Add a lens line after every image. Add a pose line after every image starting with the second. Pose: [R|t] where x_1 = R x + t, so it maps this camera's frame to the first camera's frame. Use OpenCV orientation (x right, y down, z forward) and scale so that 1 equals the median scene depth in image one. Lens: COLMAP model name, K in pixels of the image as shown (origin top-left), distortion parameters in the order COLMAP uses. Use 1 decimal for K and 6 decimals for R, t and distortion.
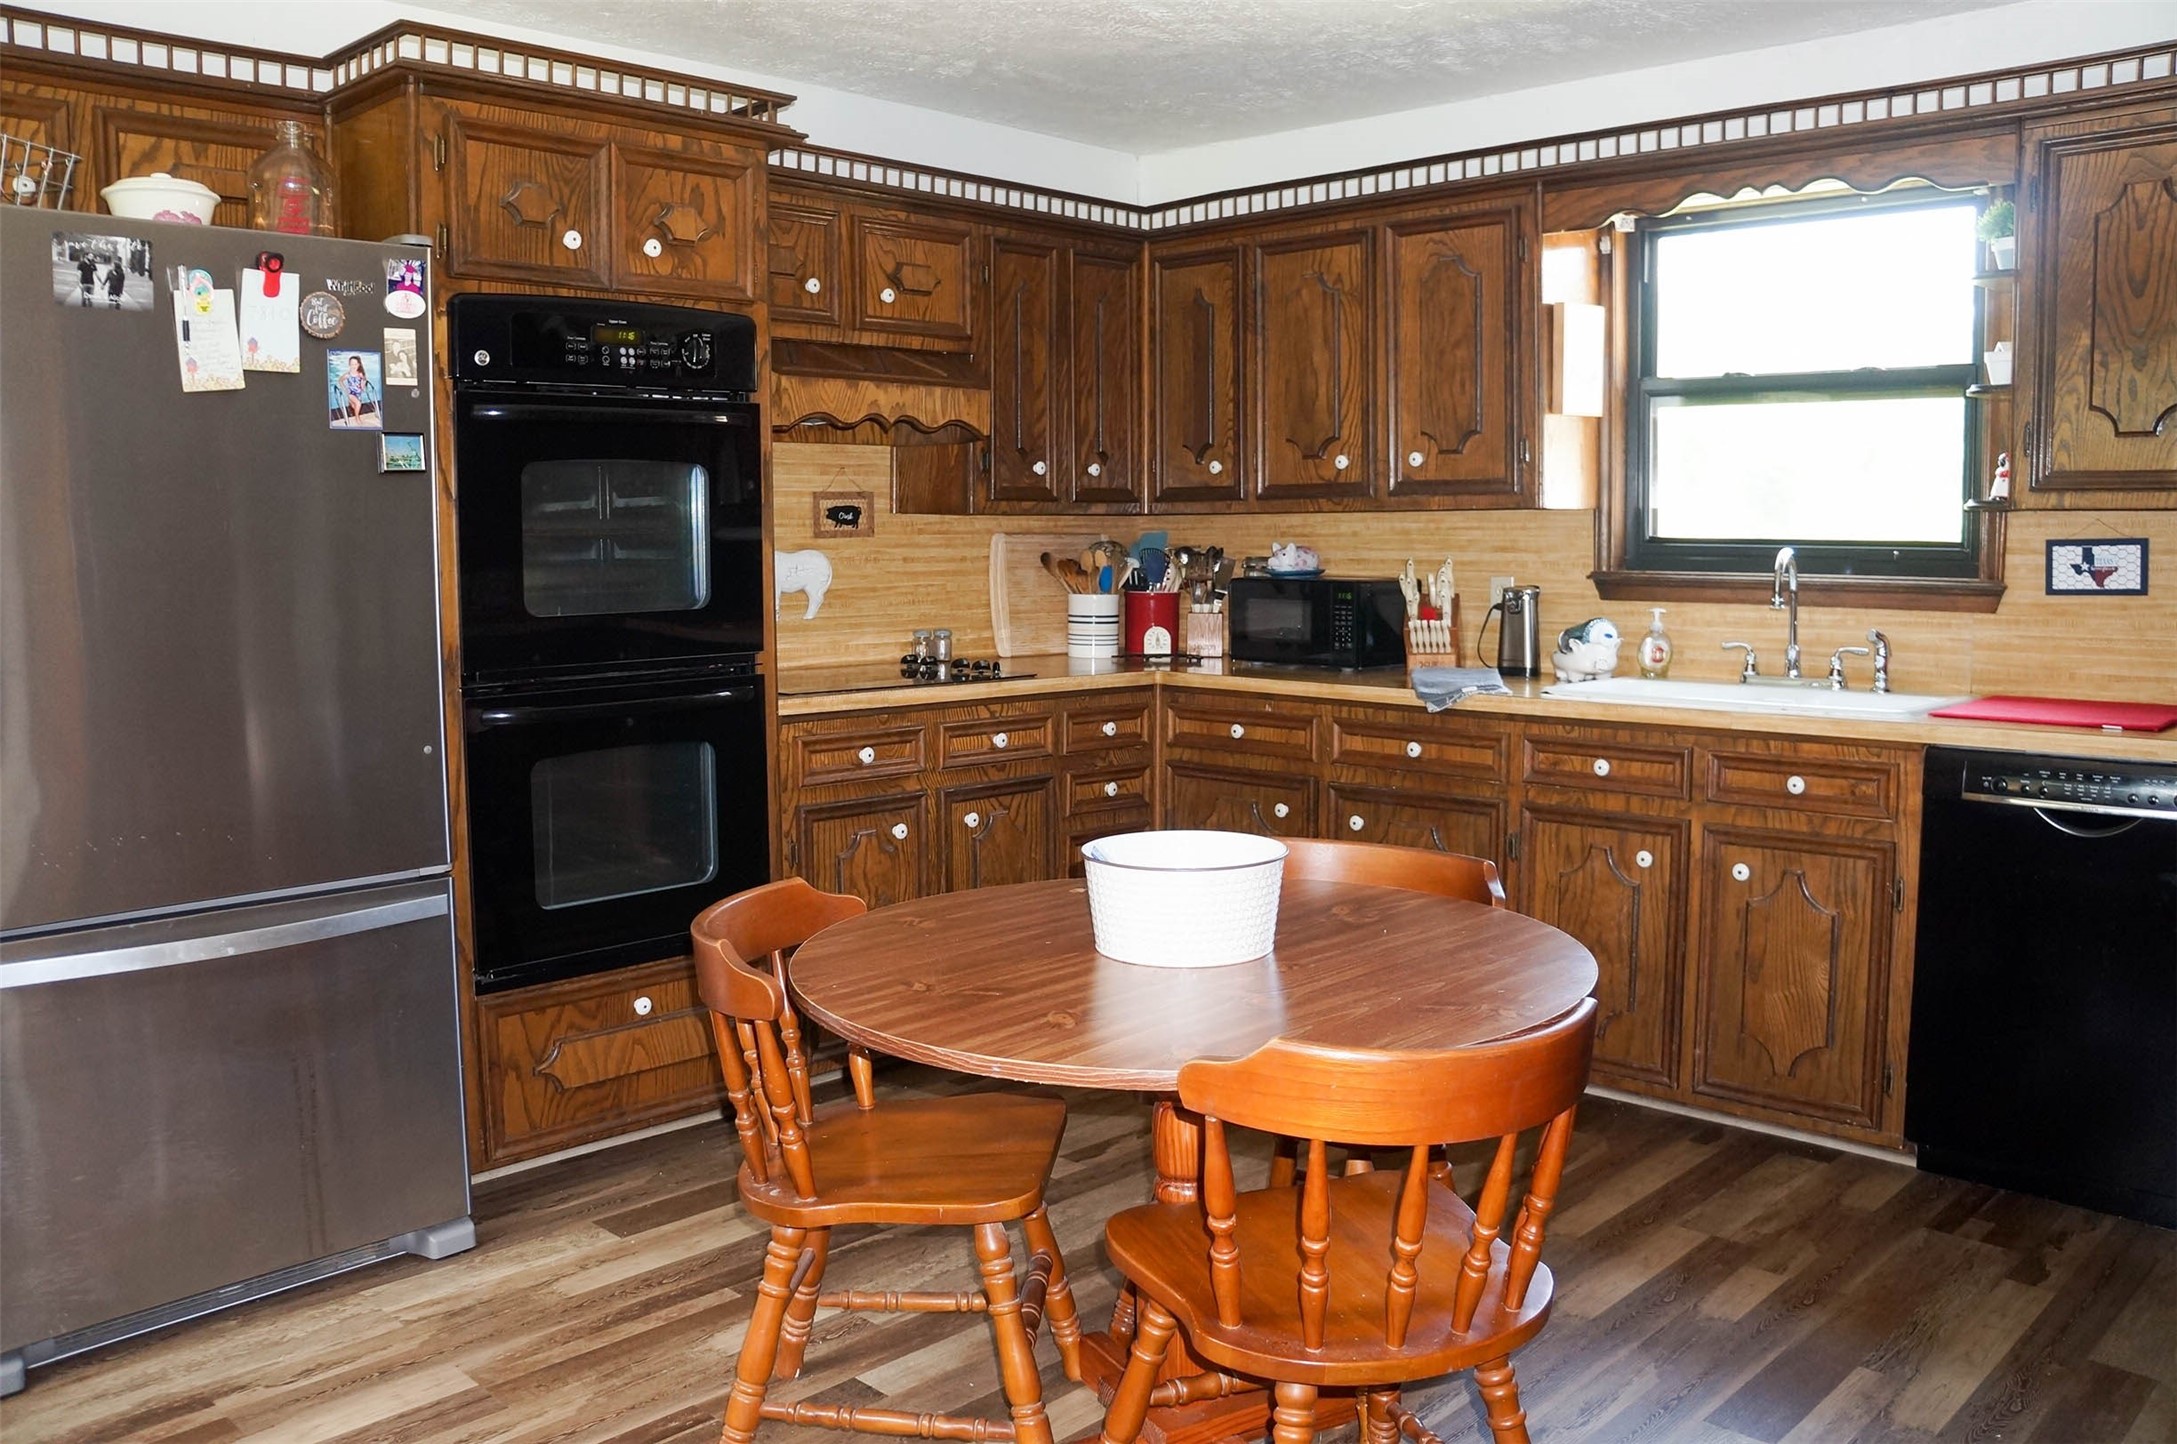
lens RADIAL K [[1767.4, 0, 1018.8], [0, 1767.4, 753.4], [0, 0, 1]] dist [-0.177887, 0.131257]
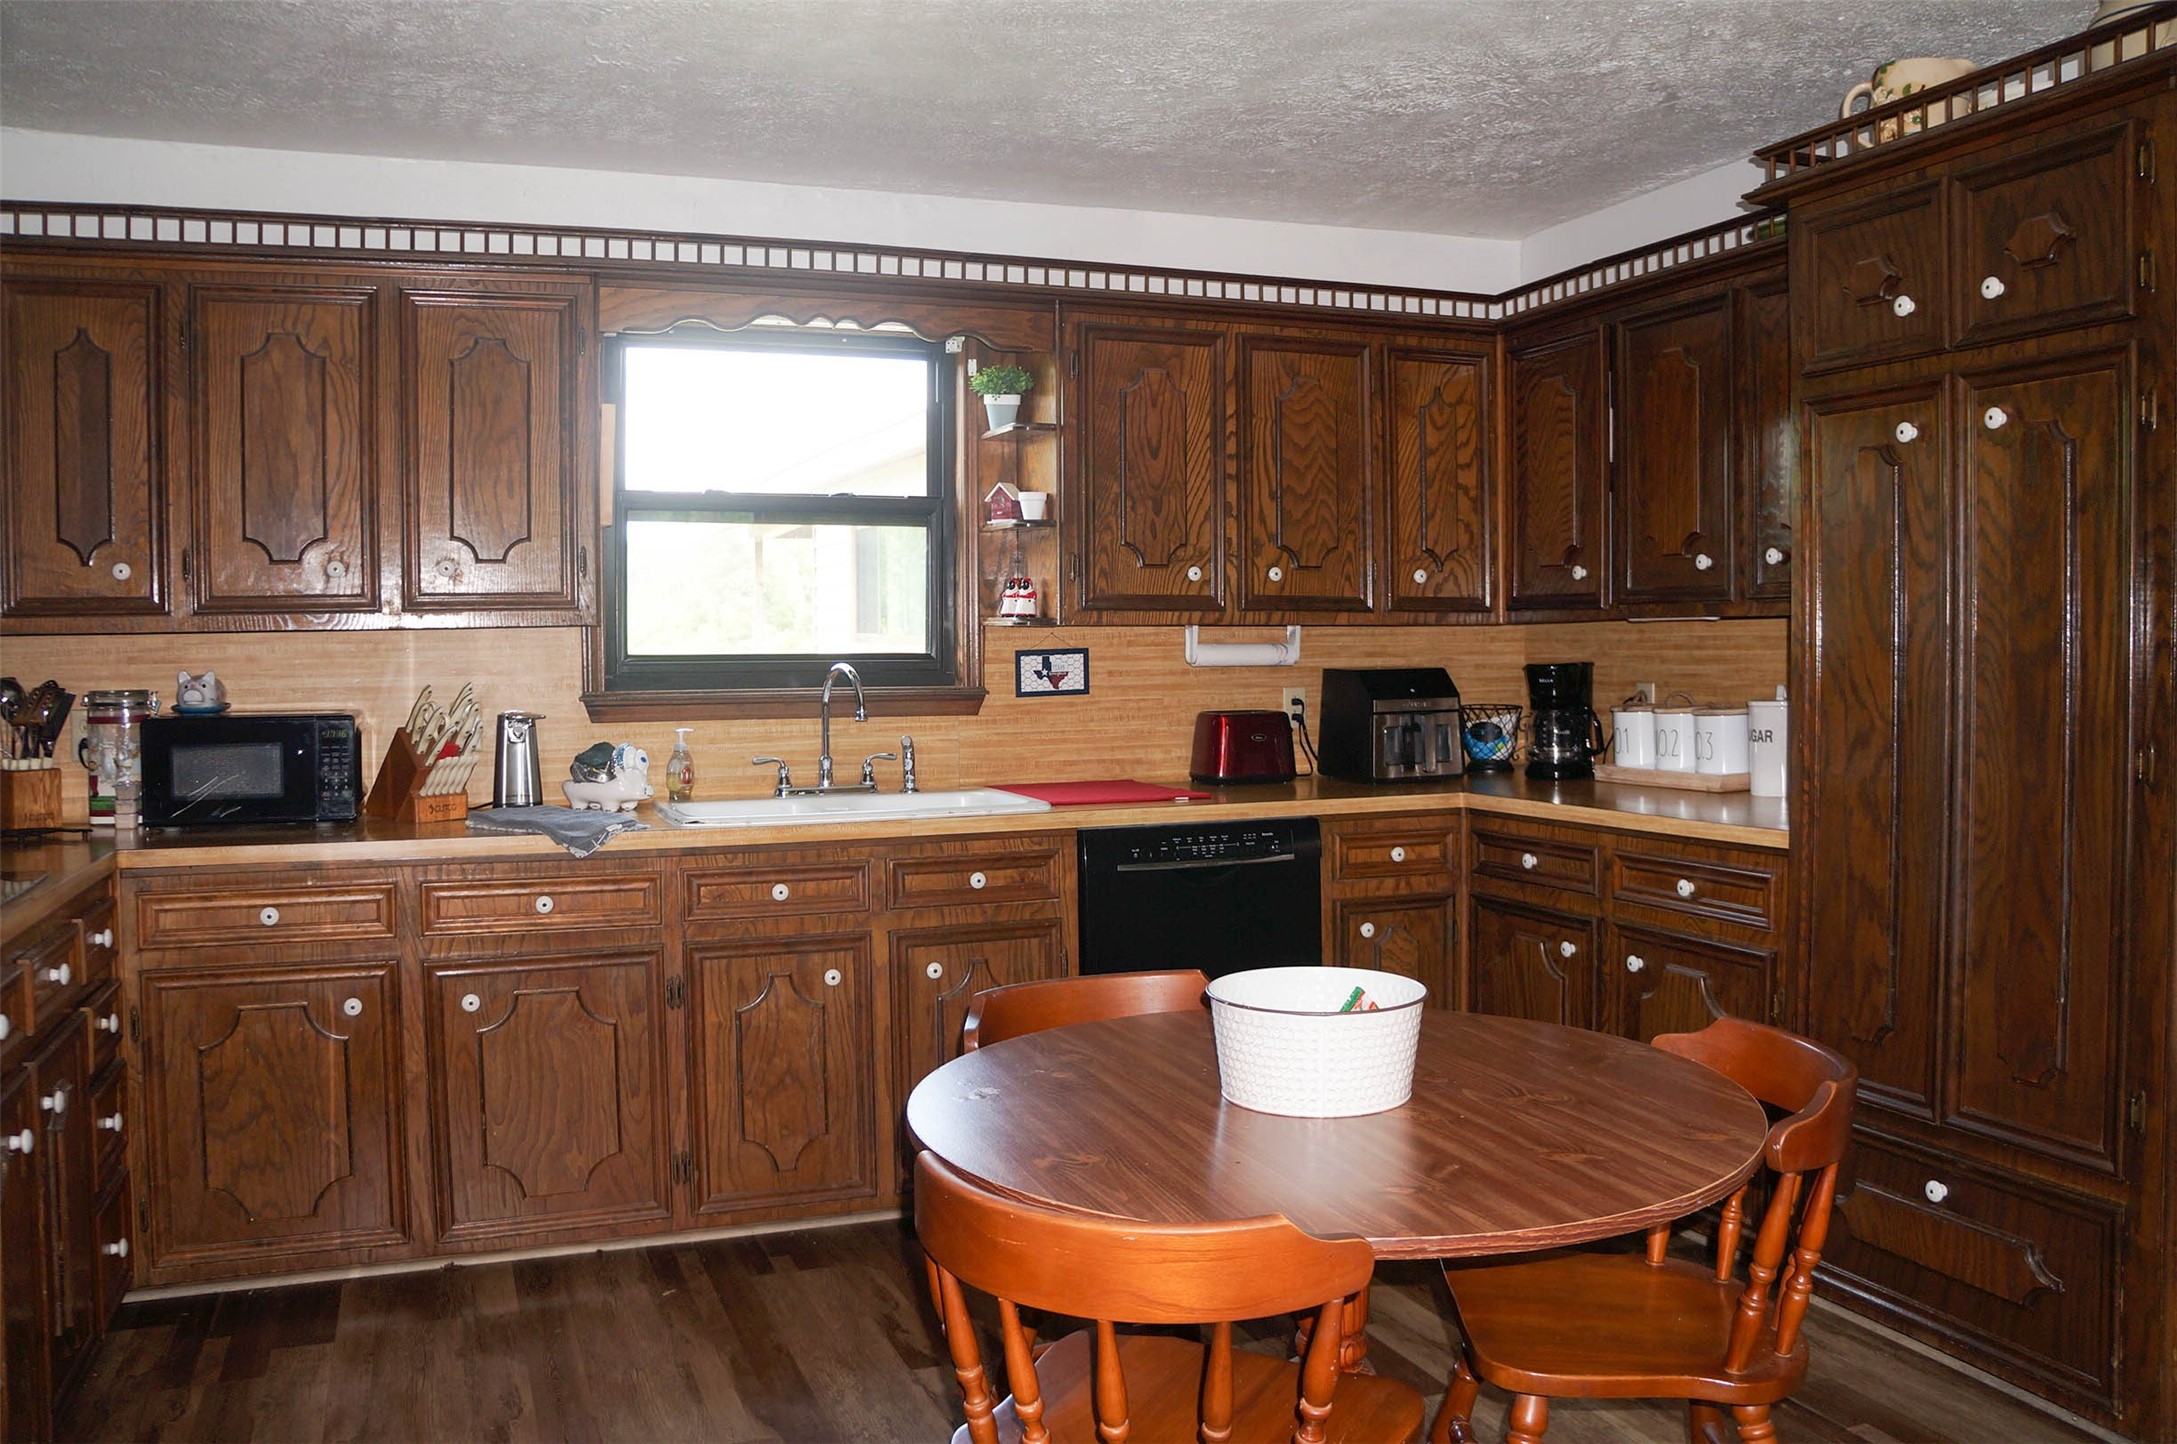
lens RADIAL K [[1767.4, 0, 1066.0], [0, 1767.4, 728.2], [0, 0, 1]] dist [-0.177887, 0.131257]
pose [[0.404187, -0.037141, 0.913922, -0.522211], [0.119157, 0.992799, -0.012352, -0.054838], [-0.906882, 0.113893, 0.405701, 0.482488]]
